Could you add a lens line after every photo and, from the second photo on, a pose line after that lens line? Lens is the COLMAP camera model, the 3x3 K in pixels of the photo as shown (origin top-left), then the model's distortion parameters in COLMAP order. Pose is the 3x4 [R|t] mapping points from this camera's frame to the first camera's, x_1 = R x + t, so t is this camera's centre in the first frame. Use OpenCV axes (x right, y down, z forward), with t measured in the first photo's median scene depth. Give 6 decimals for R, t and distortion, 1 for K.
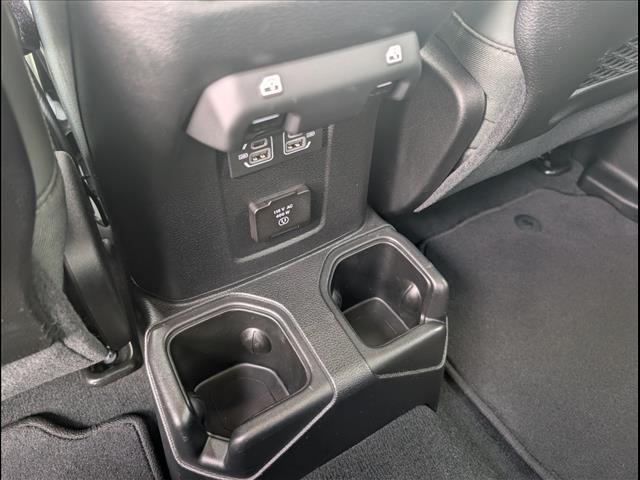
lens RADIAL K [[464.1, 0, 322.9], [0, 464.1, 239.5], [0, 0, 1]] dist [-0.006020, 0.001381]
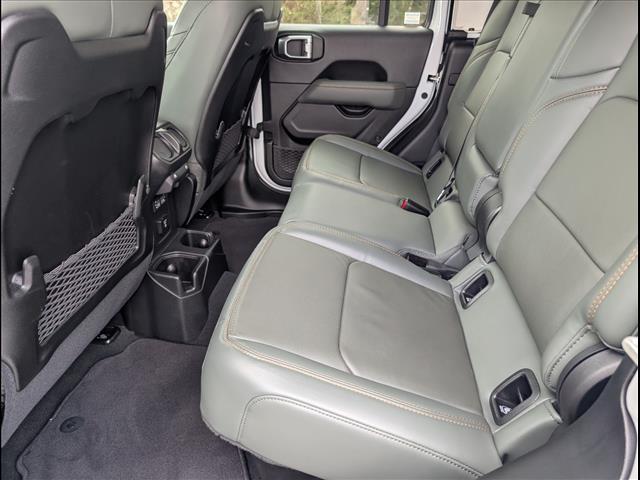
lens RADIAL K [[464.1, 0, 322.9], [0, 464.1, 239.5], [0, 0, 1]] dist [-0.006020, 0.001381]
pose [[0.607816, -0.377040, 0.698857, -1.483713], [0.573618, 0.817061, -0.058080, 0.741255], [-0.549110, 0.436179, 0.712899, -1.634499]]
